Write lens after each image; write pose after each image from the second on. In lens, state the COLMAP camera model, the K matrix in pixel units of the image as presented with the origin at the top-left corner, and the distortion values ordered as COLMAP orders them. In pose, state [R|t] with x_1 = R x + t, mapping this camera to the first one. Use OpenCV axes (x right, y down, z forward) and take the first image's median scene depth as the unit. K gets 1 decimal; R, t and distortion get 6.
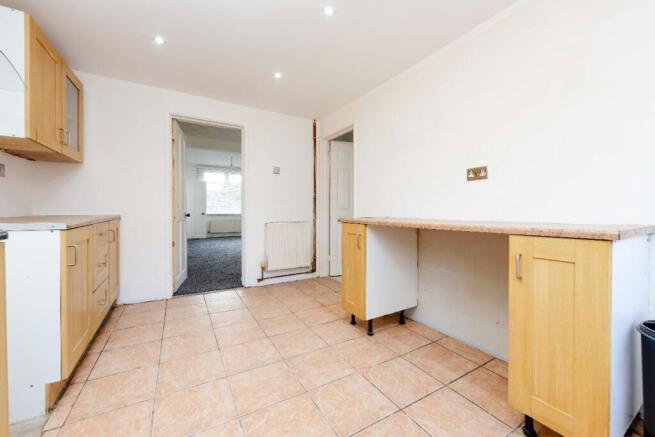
lens RADIAL K [[261.5, 0, 328.8], [0, 261.5, 212.6], [0, 0, 1]] dist [-0.001031, -0.000119]
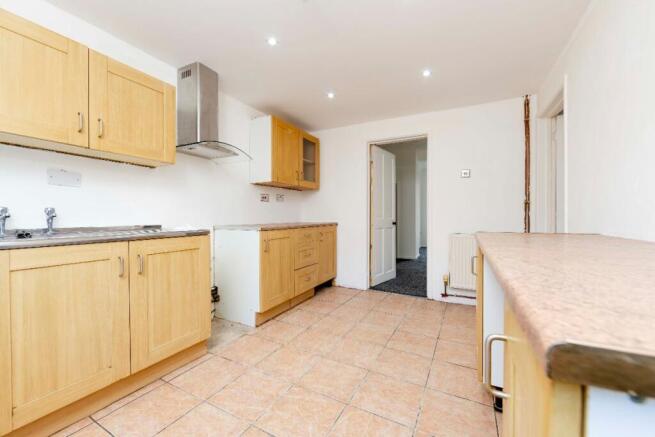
lens RADIAL K [[260.4, 0, 329.5], [0, 260.4, 217.3], [0, 0, 1]] dist [-0.000213, -0.000029]
pose [[0.522525, 0.001174, -0.852623, 0.511970], [-0.007816, 0.999964, -0.003414, -0.017279], [0.852588, 0.008448, 0.522515, 0.293334]]
